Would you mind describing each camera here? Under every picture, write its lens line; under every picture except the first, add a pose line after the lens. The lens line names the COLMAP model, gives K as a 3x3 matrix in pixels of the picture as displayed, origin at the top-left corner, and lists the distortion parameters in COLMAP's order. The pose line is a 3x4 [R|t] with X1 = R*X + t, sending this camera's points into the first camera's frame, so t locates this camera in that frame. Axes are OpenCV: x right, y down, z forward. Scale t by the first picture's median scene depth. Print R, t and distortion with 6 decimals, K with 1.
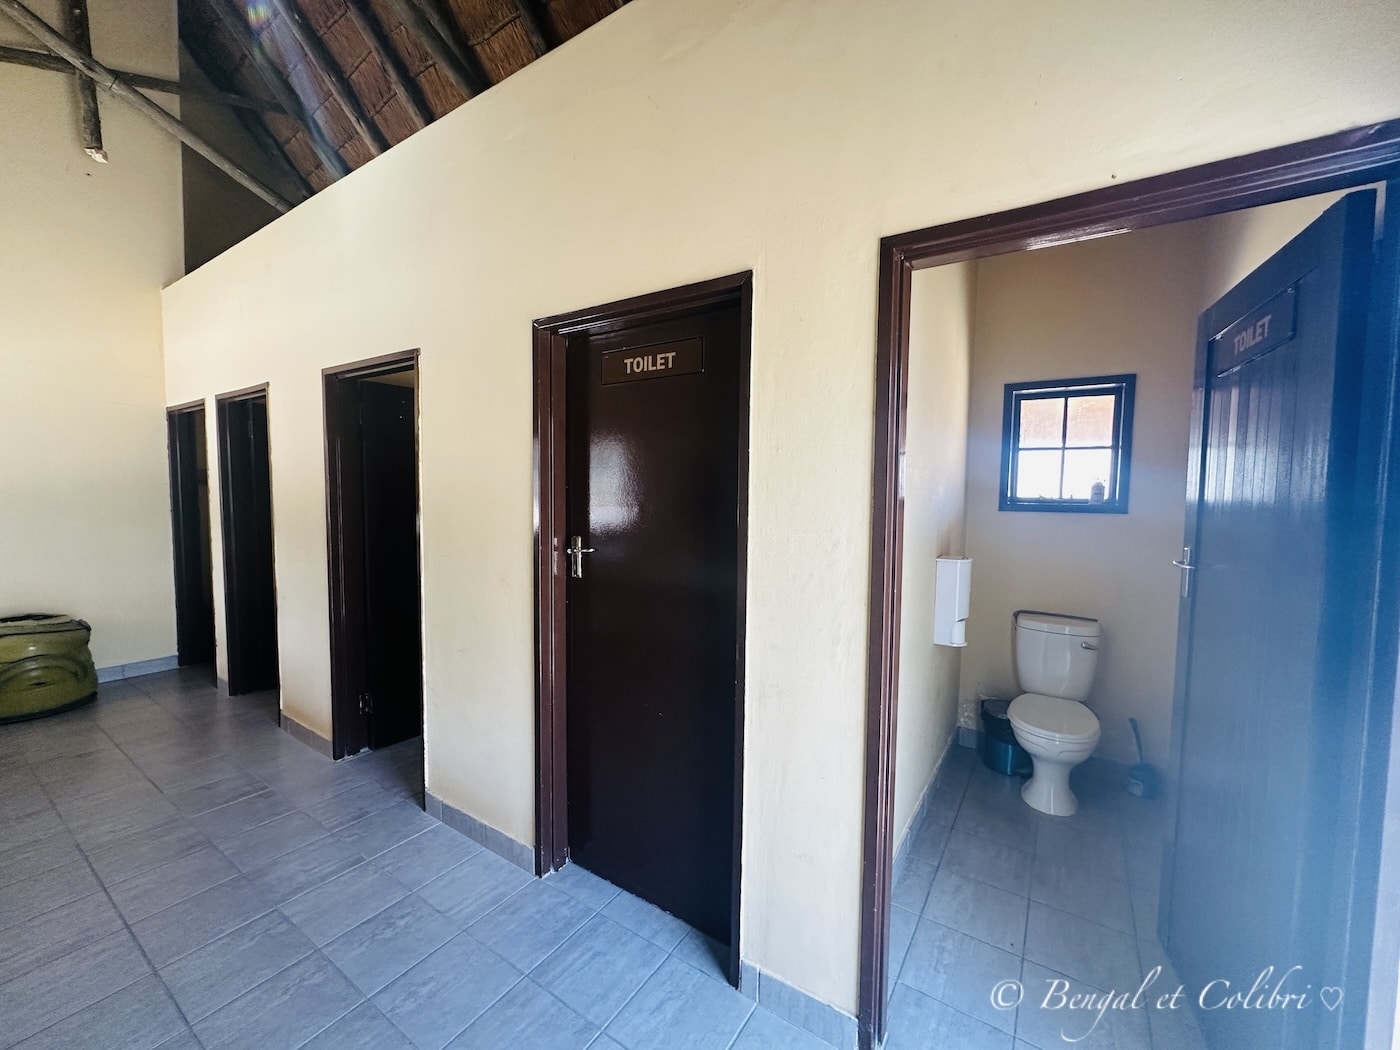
lens RADIAL K [[564.2, 0, 704.3], [0, 564.2, 533.4], [0, 0, 1]] dist [0.003609, 0.000380]
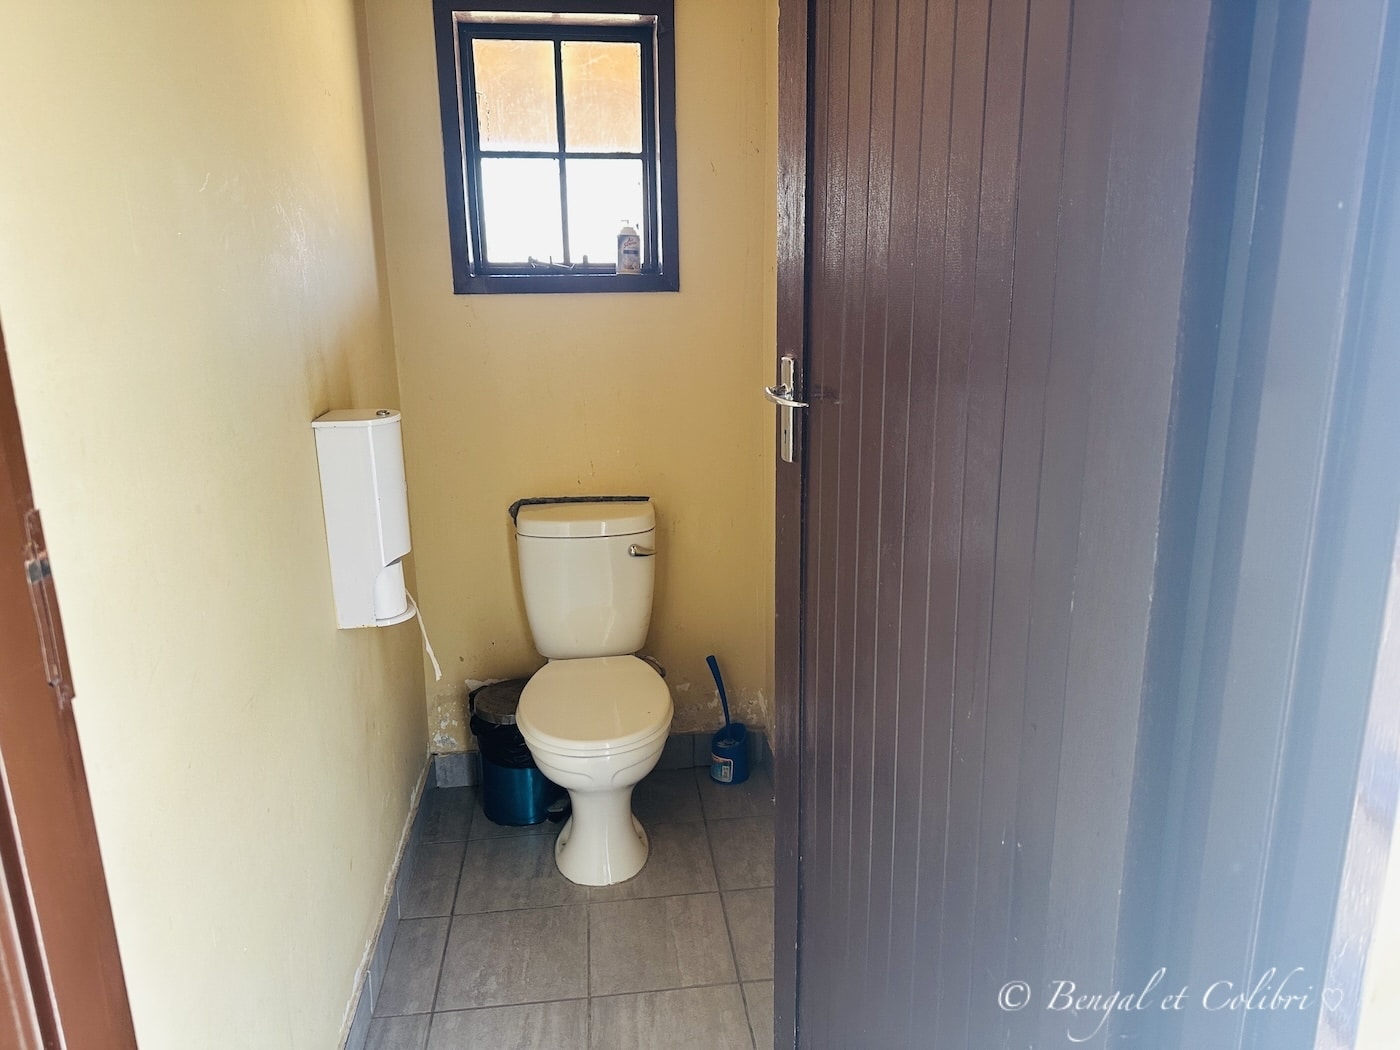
lens RADIAL K [[984.6, 0, 705.6], [0, 984.6, 522.4], [0, 0, 1]] dist [0.030555, -0.007174]
pose [[0.766172, -0.182838, 0.616077, 0.159264], [0.066836, 0.976144, 0.206579, -0.011482], [-0.639151, -0.117099, 0.760114, 0.254777]]
